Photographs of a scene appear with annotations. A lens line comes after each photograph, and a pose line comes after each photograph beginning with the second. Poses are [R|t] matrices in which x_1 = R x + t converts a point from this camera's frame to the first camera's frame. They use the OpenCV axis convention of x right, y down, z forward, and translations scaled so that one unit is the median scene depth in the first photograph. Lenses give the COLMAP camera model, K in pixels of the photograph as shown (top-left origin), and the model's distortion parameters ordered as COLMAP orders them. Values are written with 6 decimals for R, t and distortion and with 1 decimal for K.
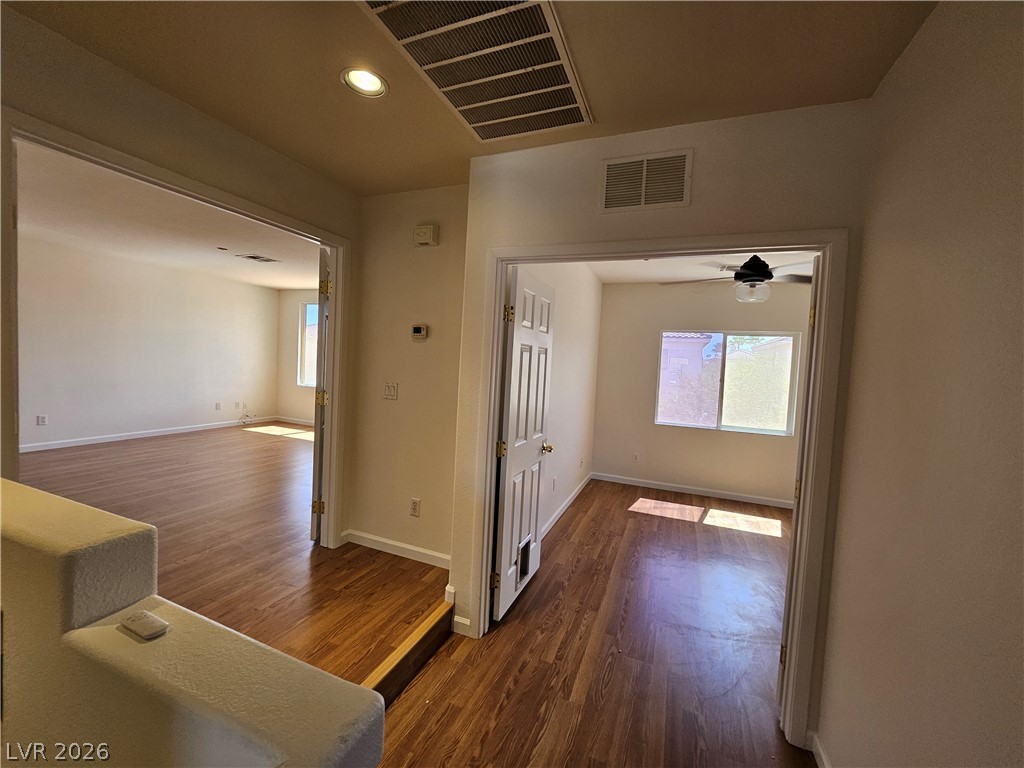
lens RADIAL K [[405.3, 0, 513.1], [0, 405.3, 381.7], [0, 0, 1]] dist [-0.001578, 0.000474]
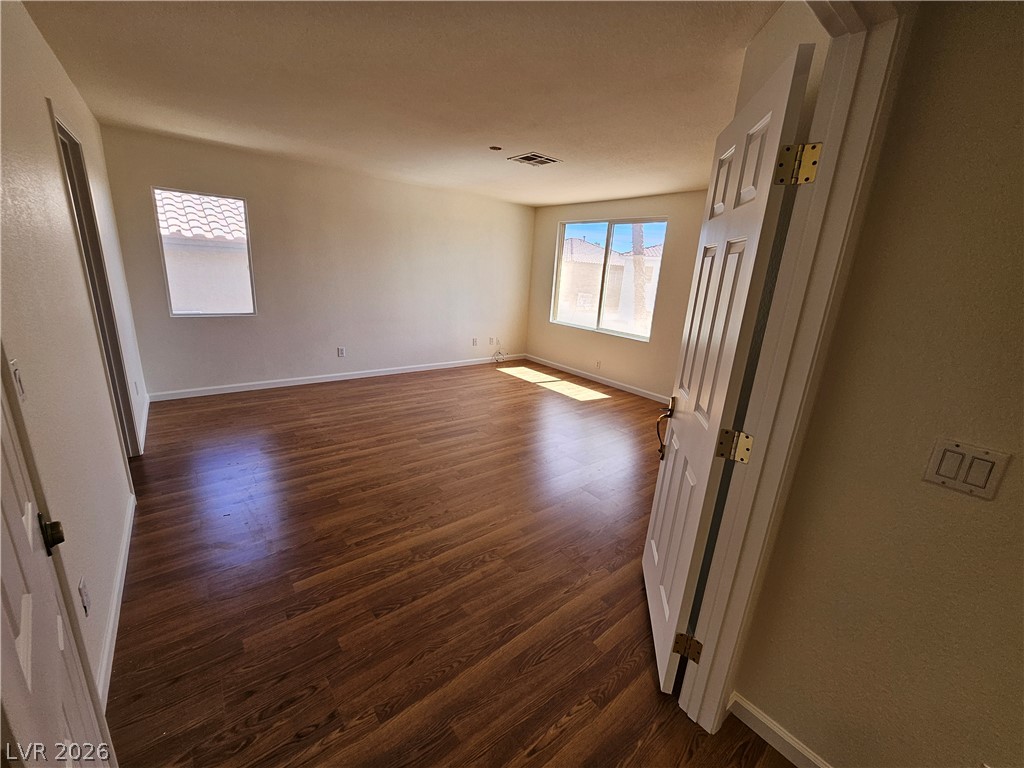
lens RADIAL K [[405.3, 0, 512.1], [0, 405.3, 382.5], [0, 0, 1]] dist [-0.001578, 0.000474]
pose [[0.873595, 0.135045, -0.467541, -0.193008], [-0.042789, 0.978321, 0.202628, -0.040550], [0.484769, -0.157009, 0.860435, 0.208813]]
